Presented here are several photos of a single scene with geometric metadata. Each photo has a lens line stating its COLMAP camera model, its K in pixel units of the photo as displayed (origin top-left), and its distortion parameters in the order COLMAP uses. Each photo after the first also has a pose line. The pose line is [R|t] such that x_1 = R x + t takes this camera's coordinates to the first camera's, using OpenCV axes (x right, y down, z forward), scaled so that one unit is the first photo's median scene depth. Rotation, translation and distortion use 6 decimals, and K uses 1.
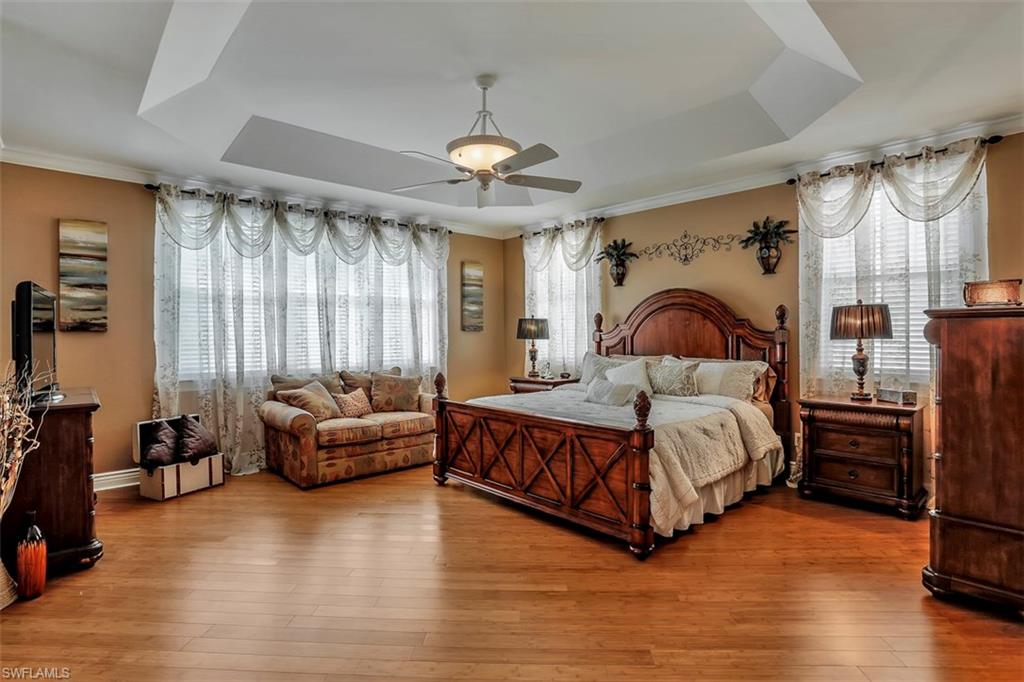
lens RADIAL K [[505.7, 0, 508.0], [0, 505.7, 334.1], [0, 0, 1]] dist [-0.092906, 0.045817]
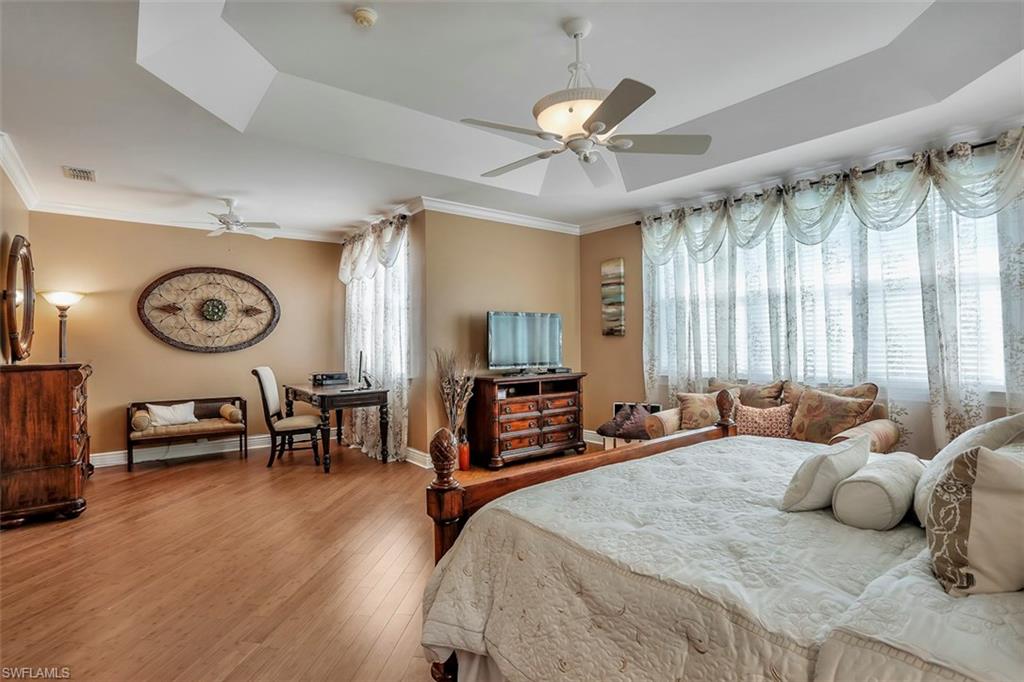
lens RADIAL K [[505.7, 0, 508.0], [0, 505.7, 334.1], [0, 0, 1]] dist [-0.092906, 0.045817]
pose [[-0.080010, -0.002251, -0.996792, 0.550800], [0.019138, 0.999810, -0.003794, -0.008254], [0.996610, -0.019381, -0.079952, 0.679521]]
